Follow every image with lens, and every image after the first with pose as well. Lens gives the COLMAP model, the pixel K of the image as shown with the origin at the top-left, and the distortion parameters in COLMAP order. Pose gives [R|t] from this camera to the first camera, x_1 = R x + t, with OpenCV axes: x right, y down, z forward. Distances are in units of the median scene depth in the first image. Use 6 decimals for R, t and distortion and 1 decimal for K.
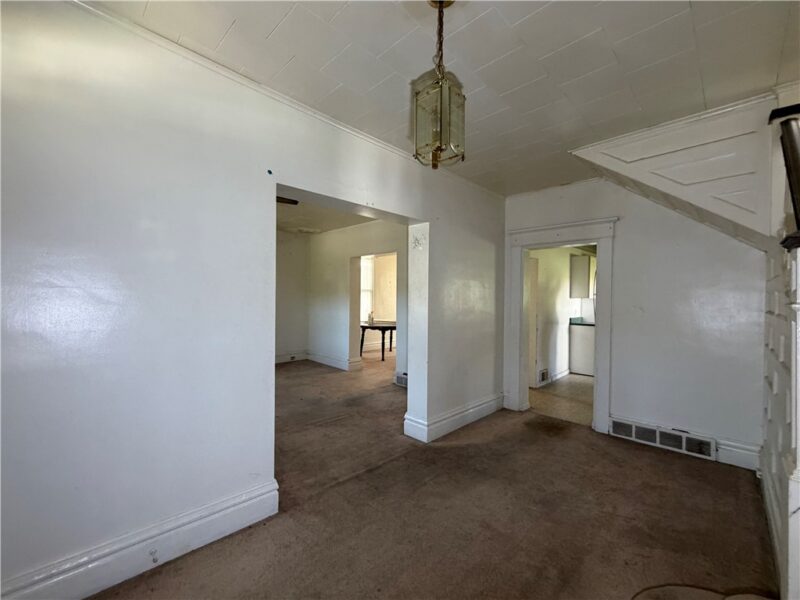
lens RADIAL K [[338.1, 0, 399.6], [0, 338.1, 298.9], [0, 0, 1]] dist [0.004613, 0.000420]
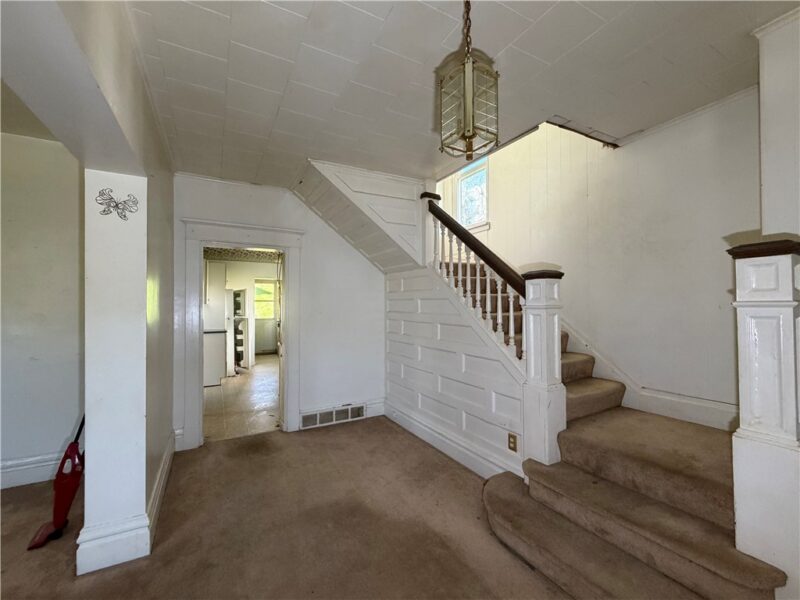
lens RADIAL K [[338.1, 0, 398.1], [0, 338.1, 300.1], [0, 0, 1]] dist [0.004613, 0.000420]
pose [[0.297487, 0.004702, 0.954714, -0.354270], [0.009435, 0.999925, -0.007865, -0.003194], [-0.954679, 0.011348, 0.297420, 0.413782]]
